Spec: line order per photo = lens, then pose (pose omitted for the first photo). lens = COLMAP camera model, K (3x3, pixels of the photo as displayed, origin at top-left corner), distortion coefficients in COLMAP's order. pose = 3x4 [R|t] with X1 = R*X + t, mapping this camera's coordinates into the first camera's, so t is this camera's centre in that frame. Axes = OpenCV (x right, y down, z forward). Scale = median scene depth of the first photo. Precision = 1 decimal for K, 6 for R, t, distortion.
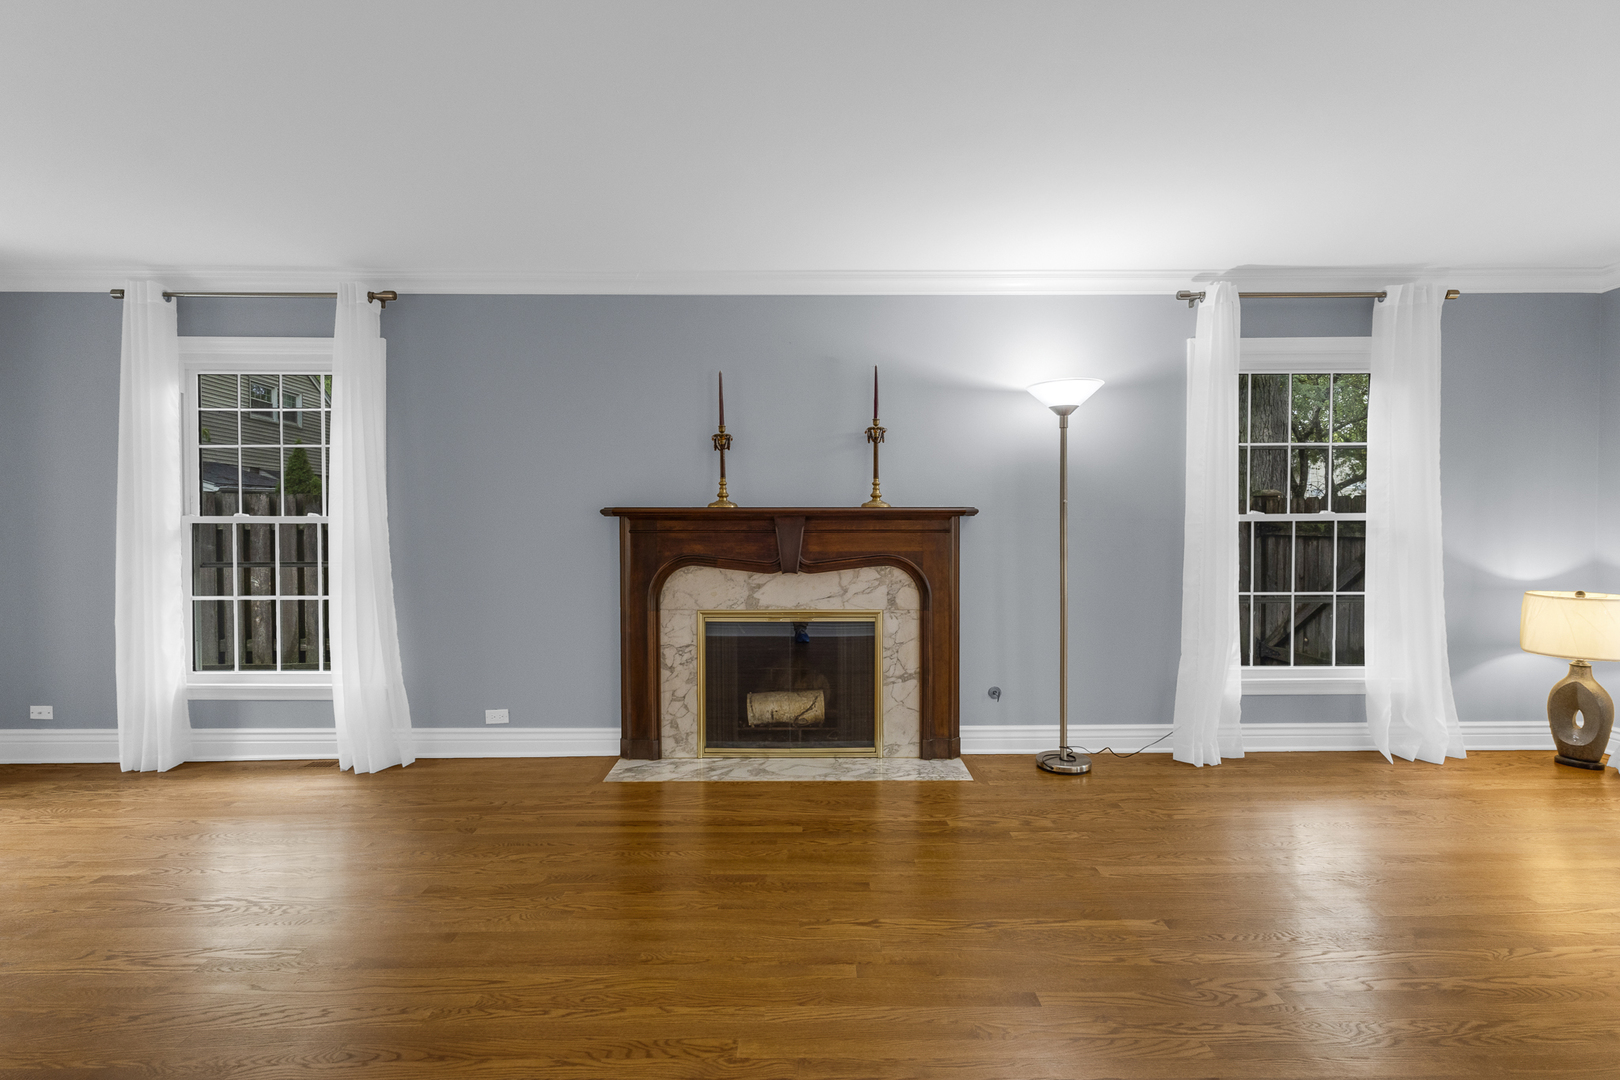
lens RADIAL K [[769.4, 0, 817.7], [0, 769.4, 530.1], [0, 0, 1]] dist [-0.001486, 0.000277]
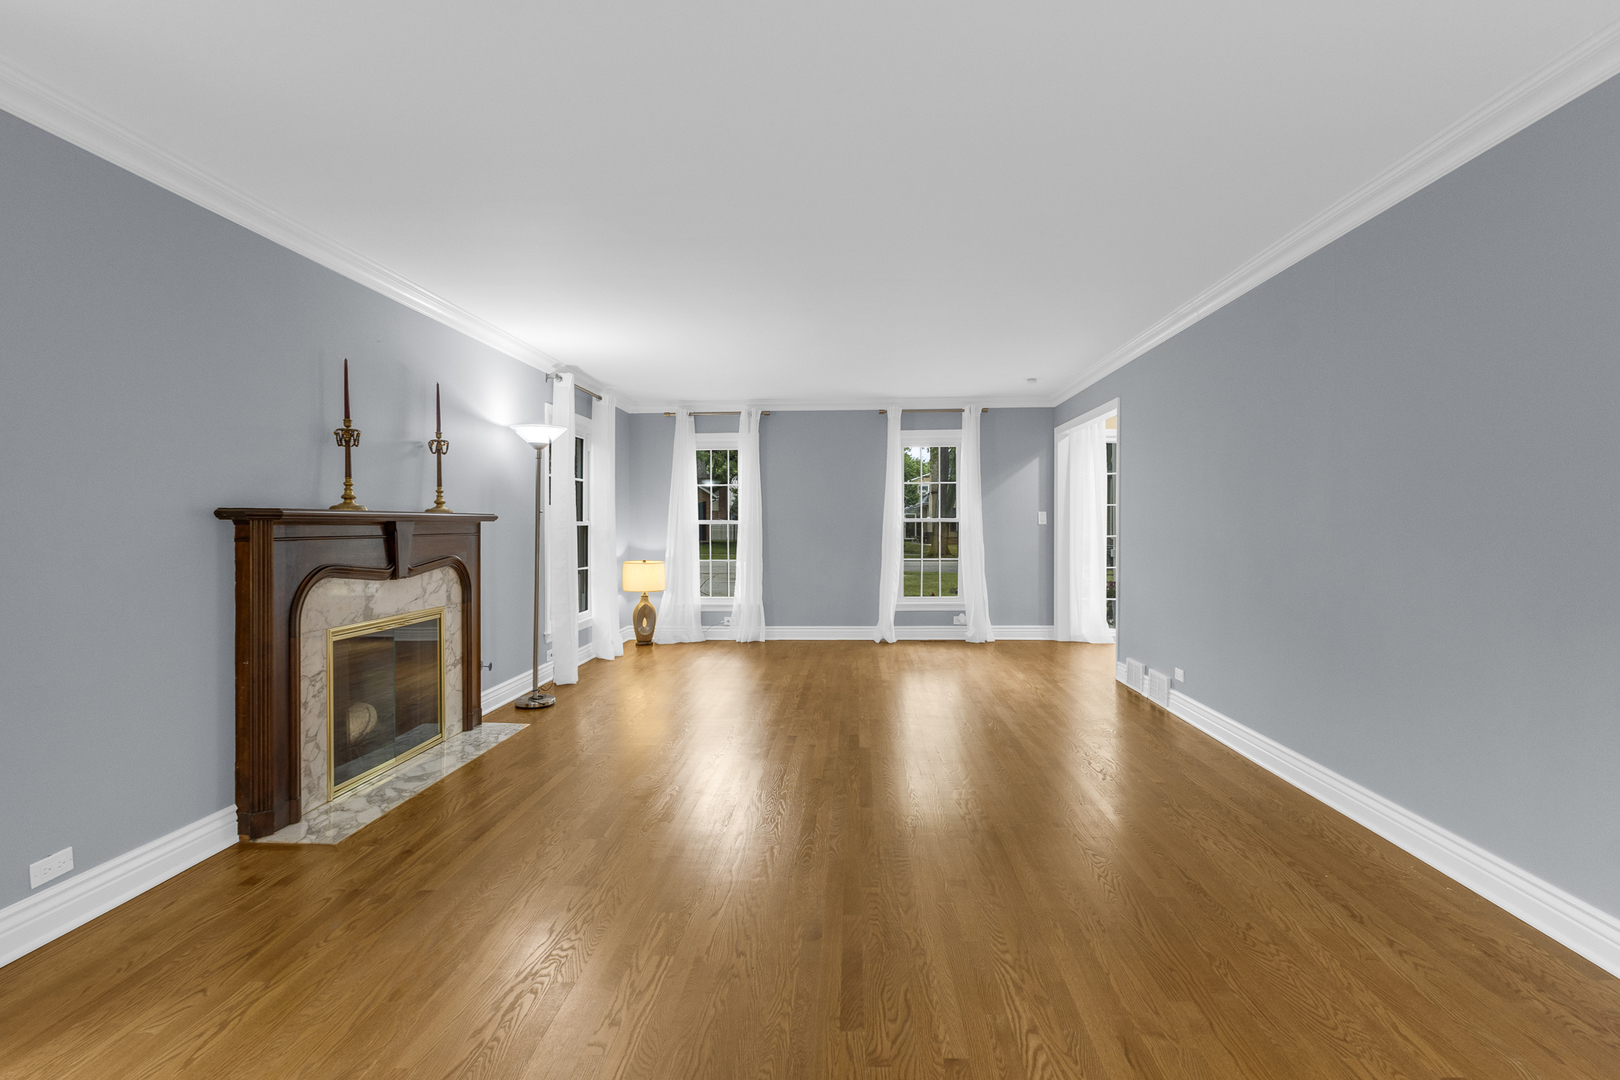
lens RADIAL K [[769.4, 0, 817.7], [0, 769.4, 530.1], [0, 0, 1]] dist [-0.001486, 0.000277]
pose [[0.048607, -0.006059, 0.998800, -0.990686], [0.017549, 0.999832, 0.005211, -0.001552], [-0.998664, 0.017275, 0.048705, 0.410371]]
